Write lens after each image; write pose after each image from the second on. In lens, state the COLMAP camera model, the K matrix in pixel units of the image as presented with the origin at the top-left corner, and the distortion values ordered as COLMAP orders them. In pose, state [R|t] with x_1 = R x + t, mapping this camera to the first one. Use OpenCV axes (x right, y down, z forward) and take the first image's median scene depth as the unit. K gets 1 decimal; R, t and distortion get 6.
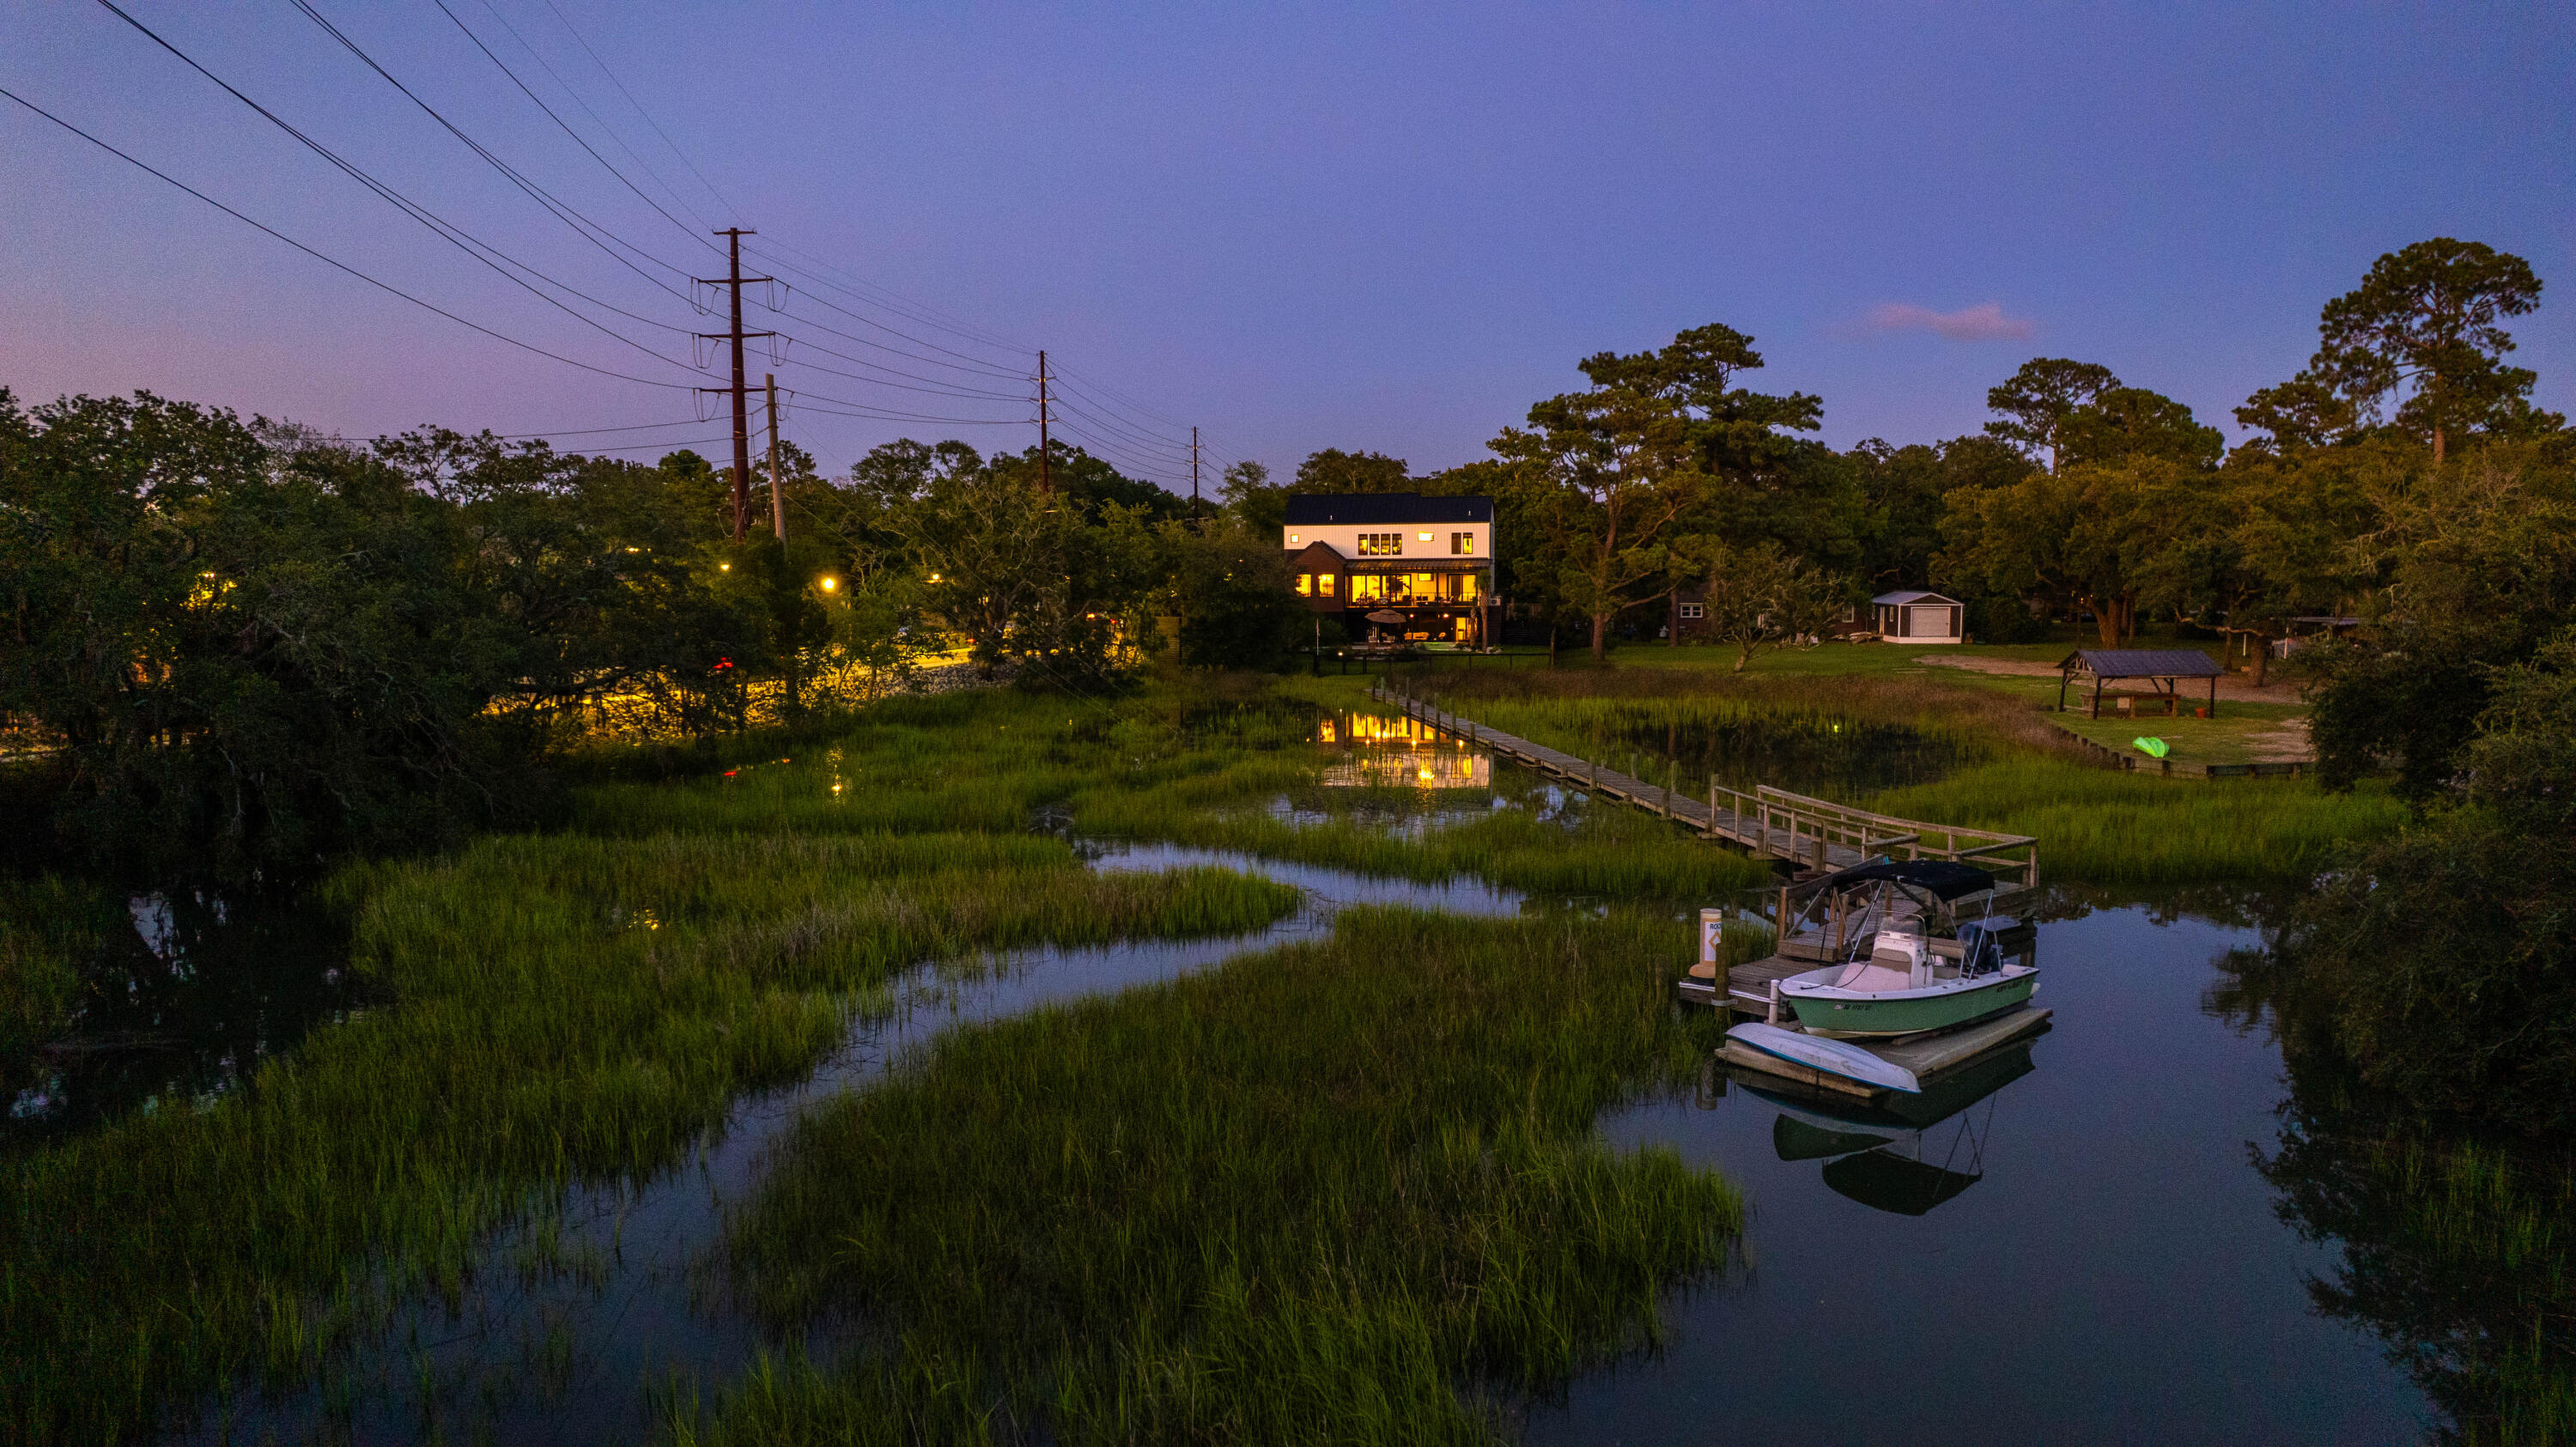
lens RADIAL K [[1655.4, 0, 1305.1], [0, 1655.4, 736.5], [0, 0, 1]] dist [-0.078301, 0.075945]
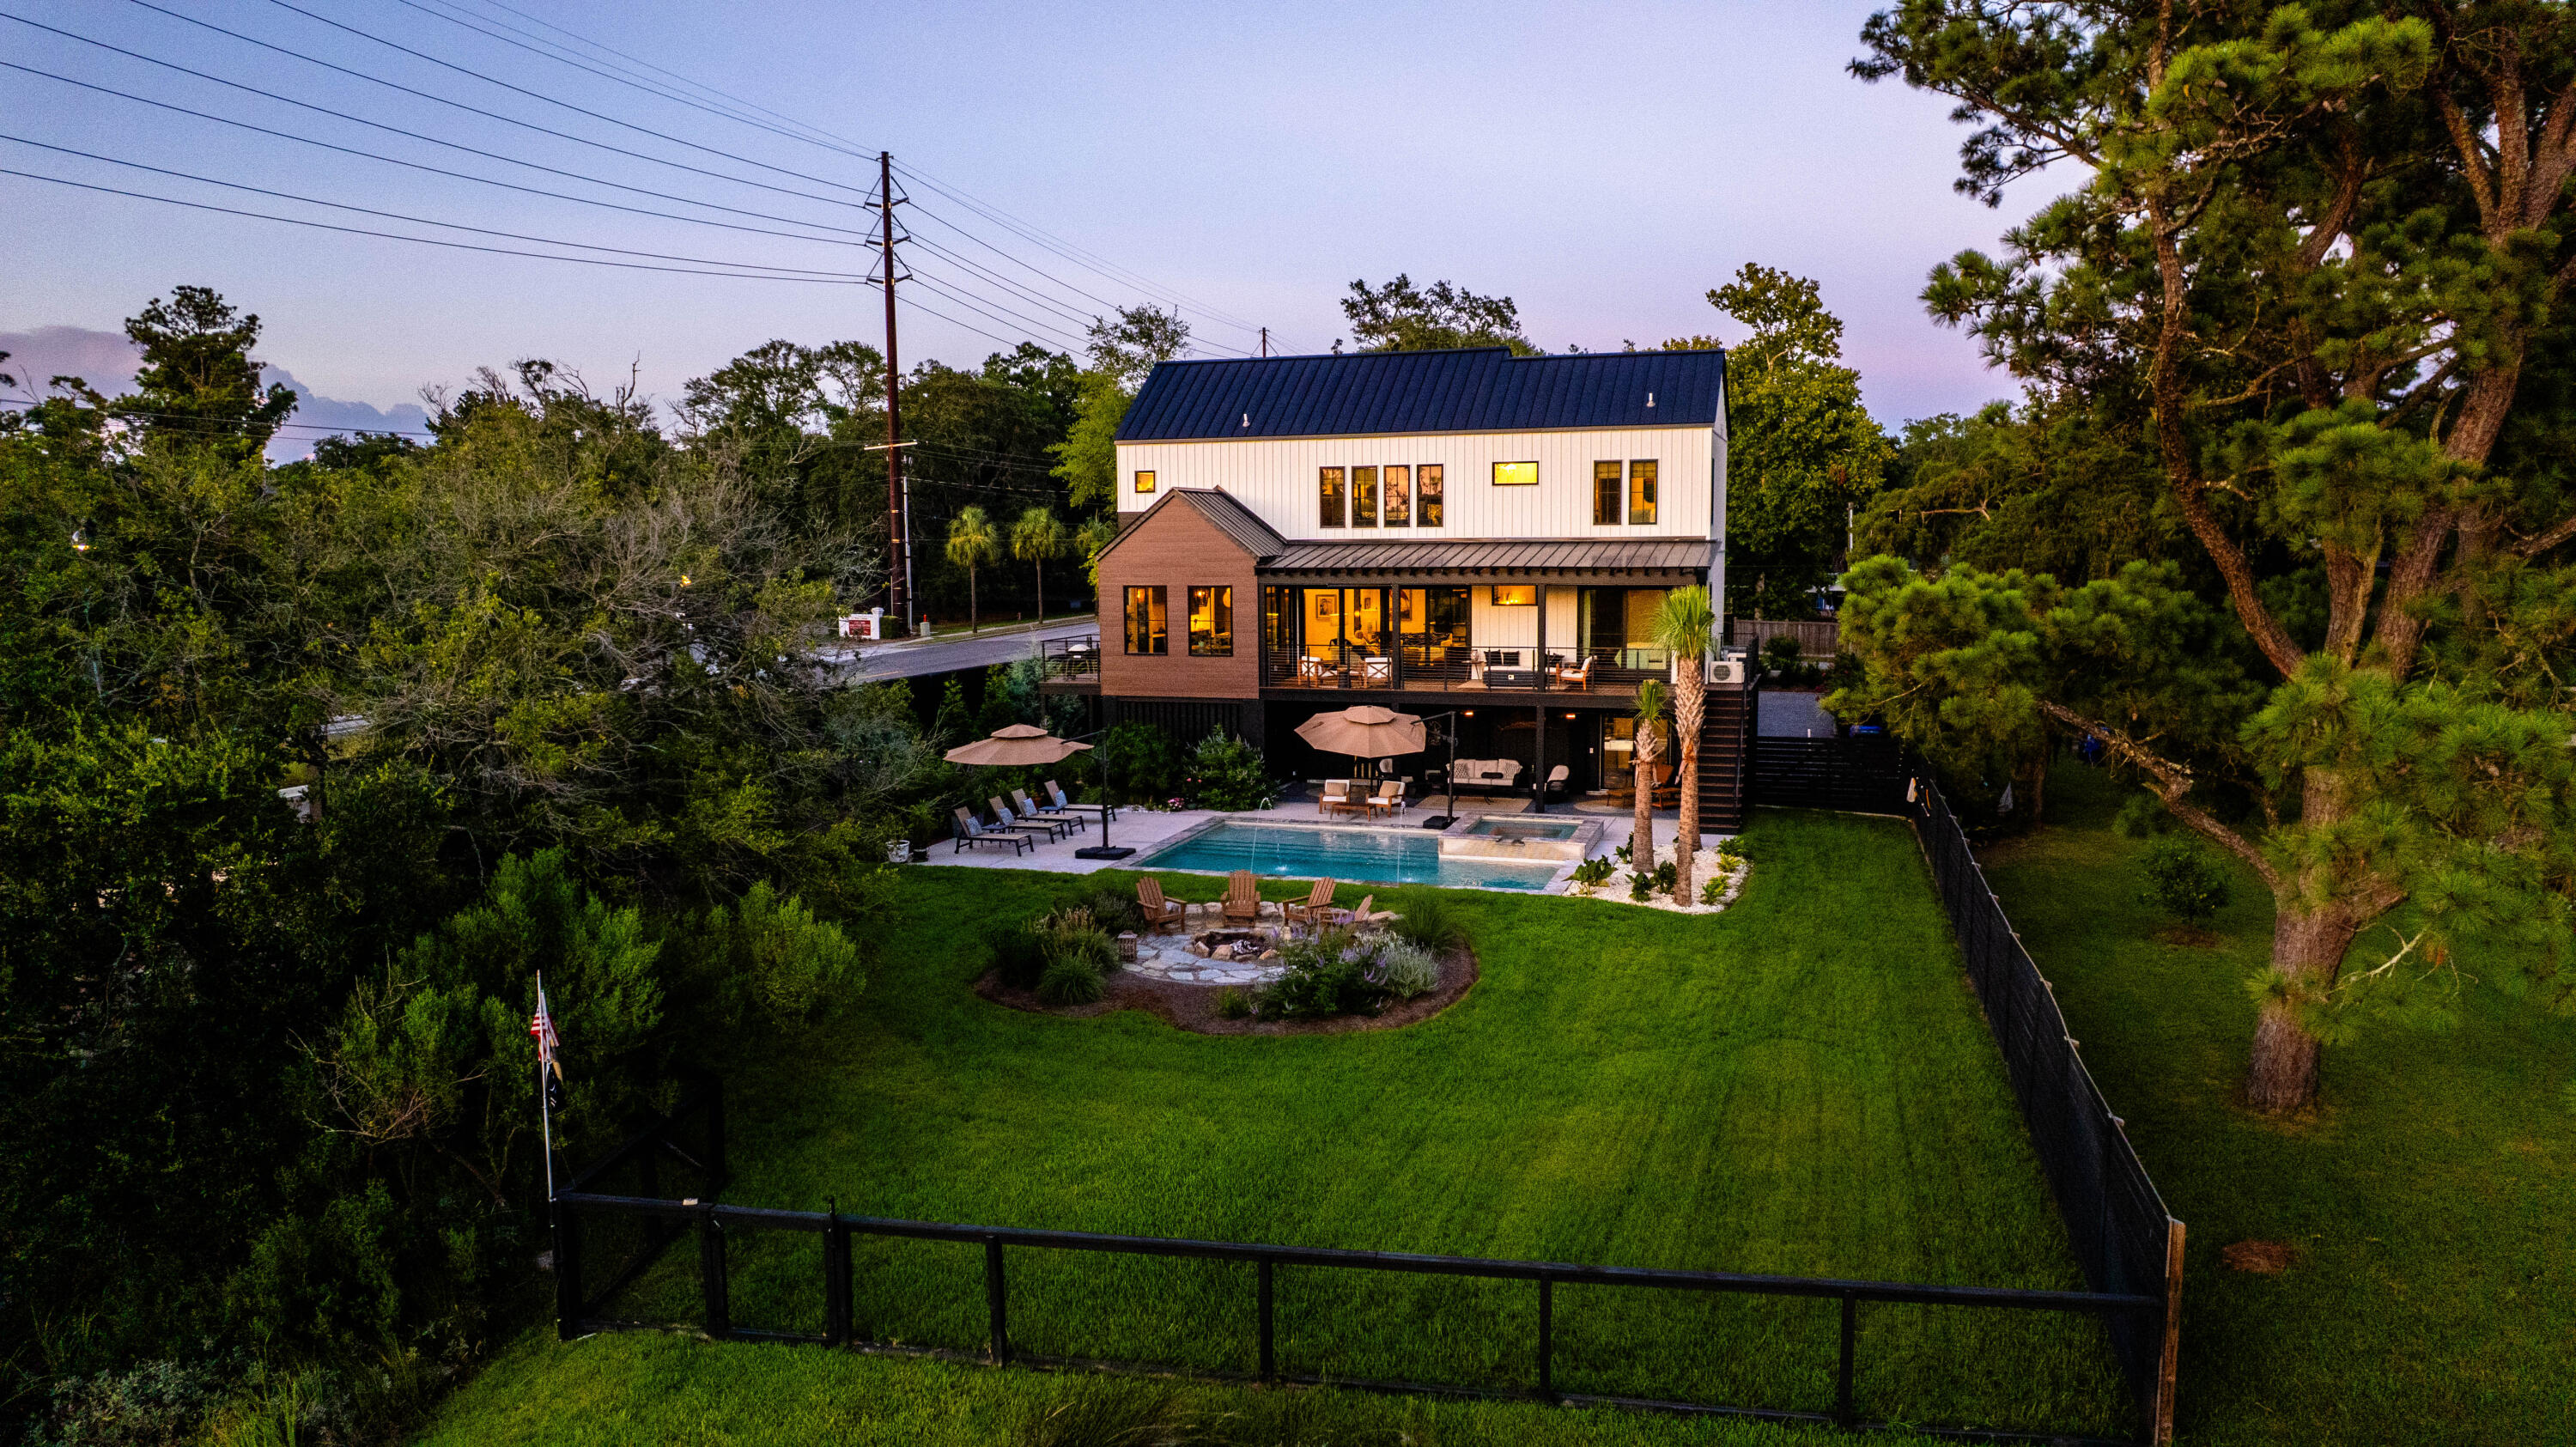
lens RADIAL K [[1655.4, 0, 1305.1], [0, 1655.4, 736.5], [0, 0, 1]] dist [-0.078301, 0.075945]
pose [[0.991379, 0.014384, -0.130231, 0.079969], [-0.011479, 0.999669, 0.023030, -0.080170], [0.130519, -0.021336, 0.991216, 0.710126]]
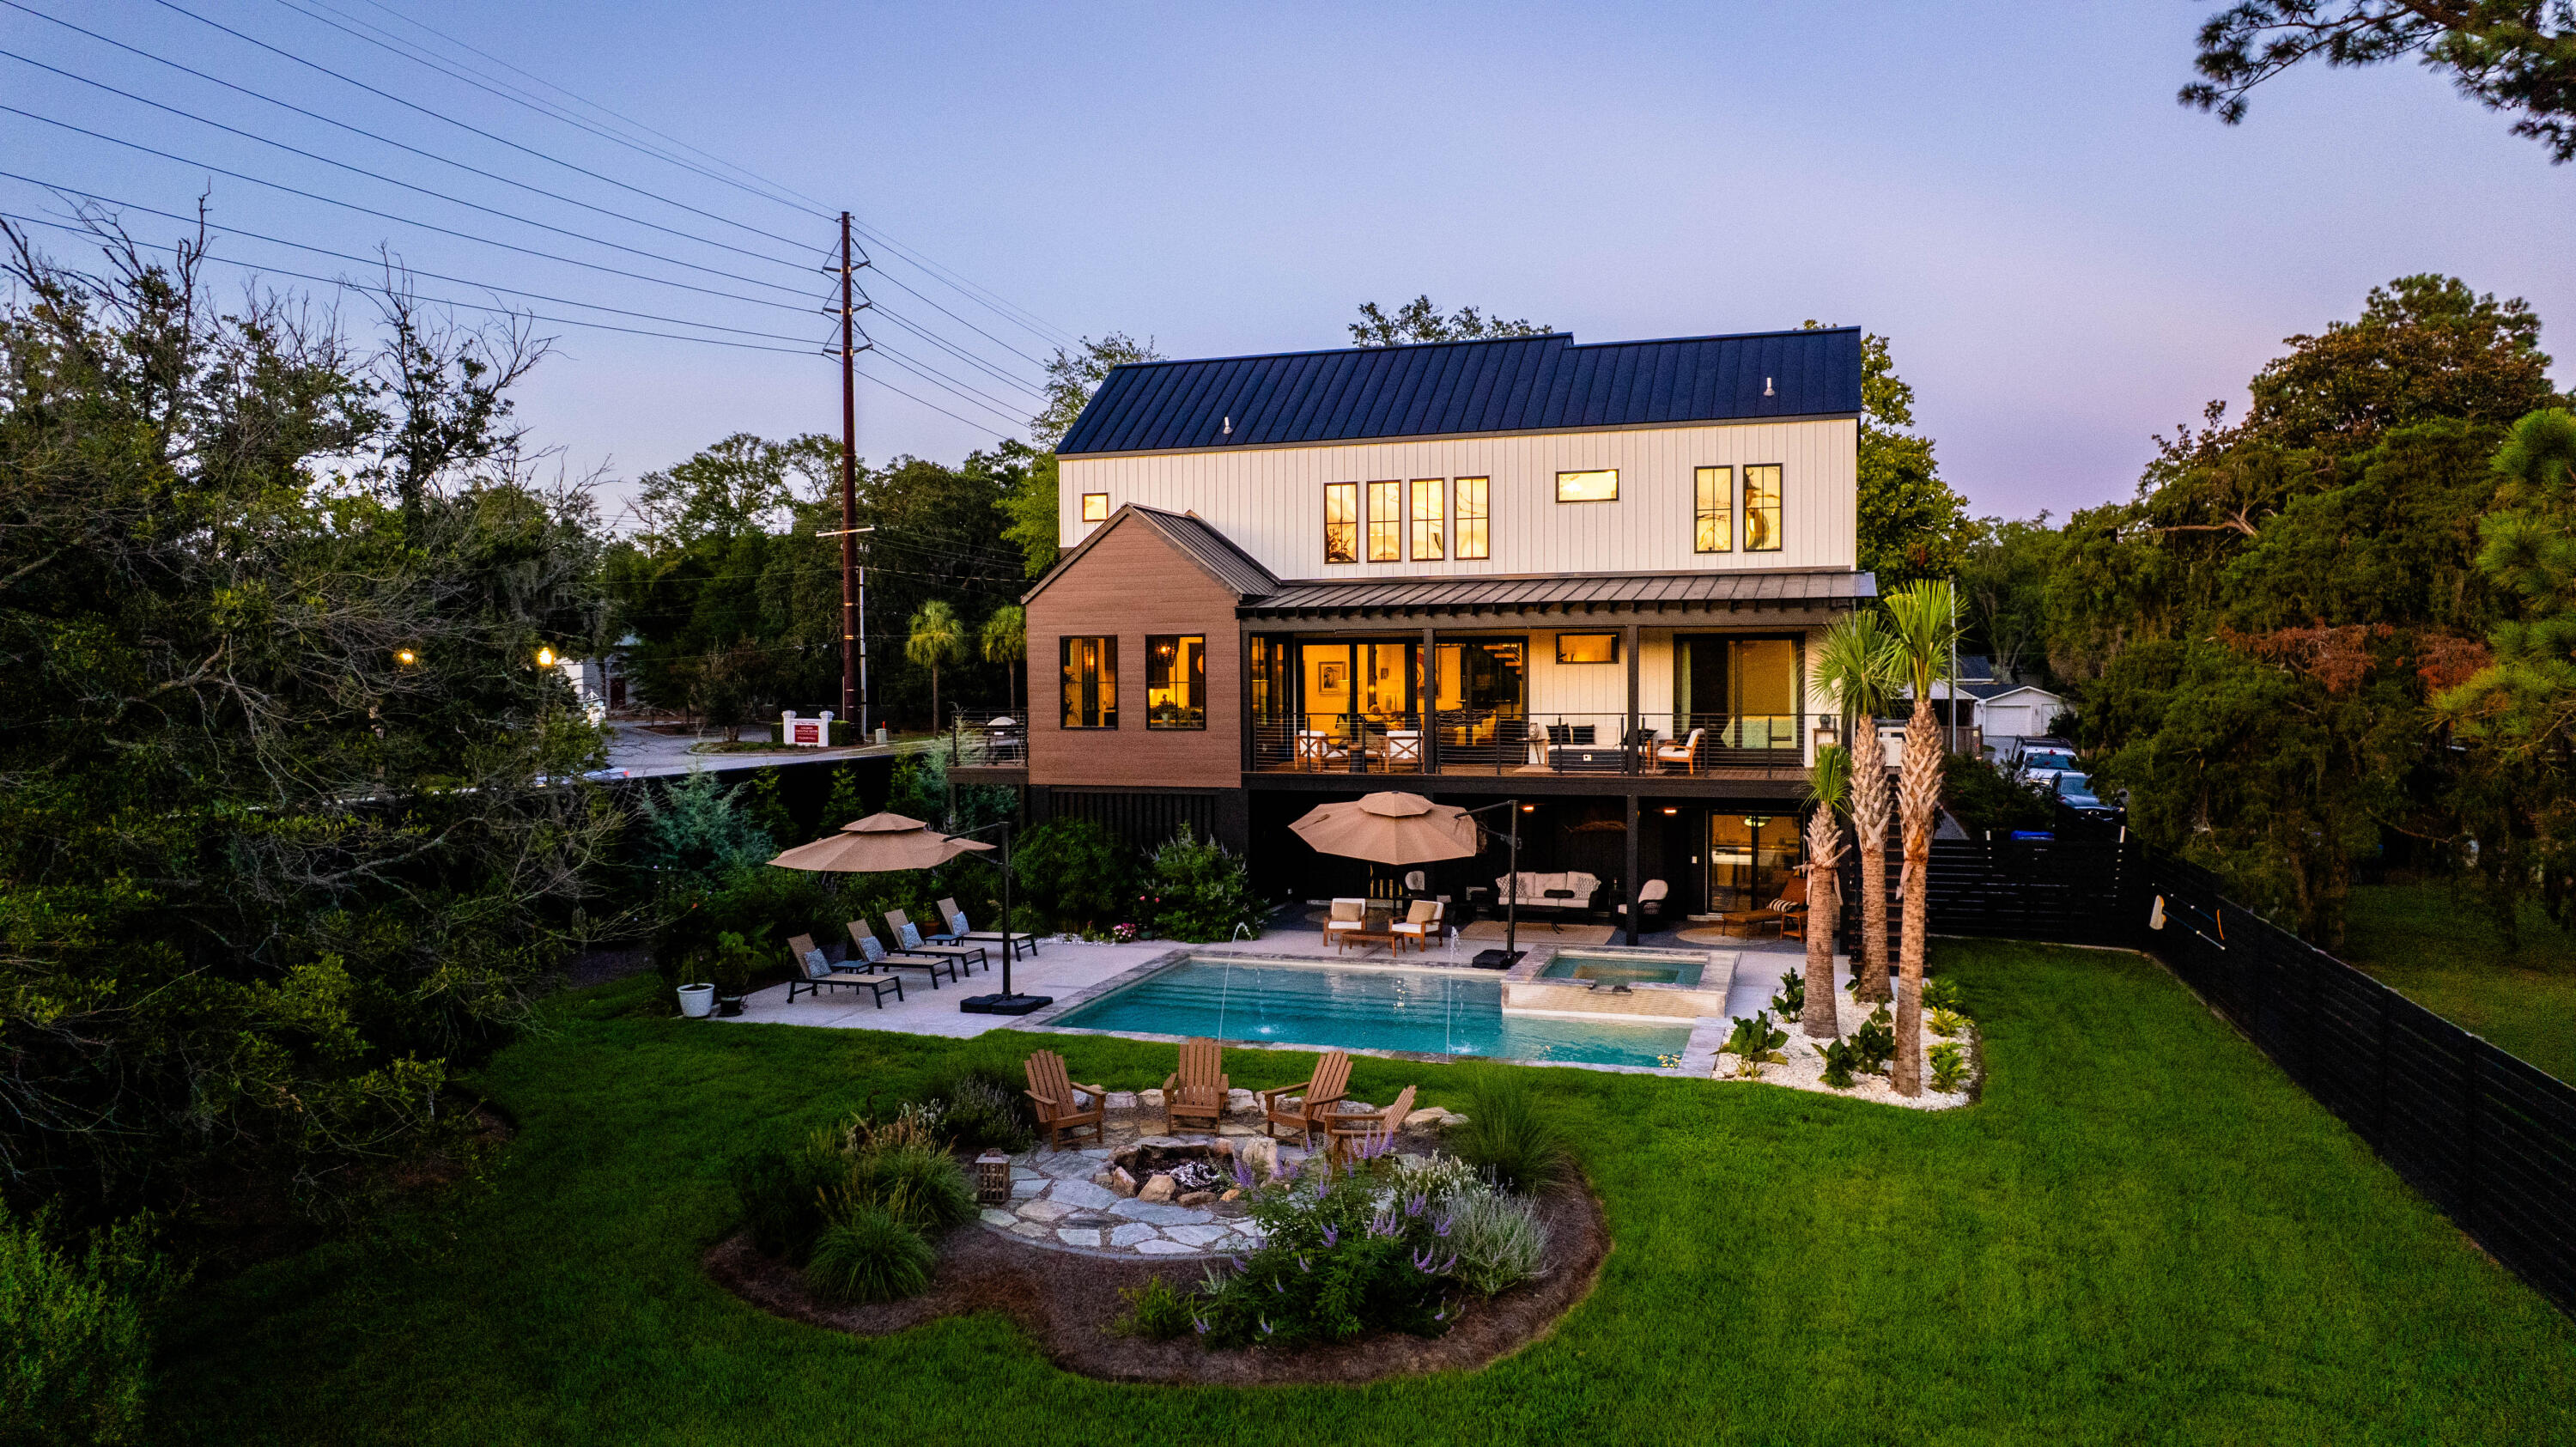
lens RADIAL K [[1655.4, 0, 1305.1], [0, 1655.4, 736.5], [0, 0, 1]] dist [-0.078301, 0.075945]
pose [[0.991248, 0.006265, -0.131864, 0.068138], [-0.013740, 0.998345, -0.055849, -0.073782], [0.131296, 0.057172, 0.989693, 0.803337]]
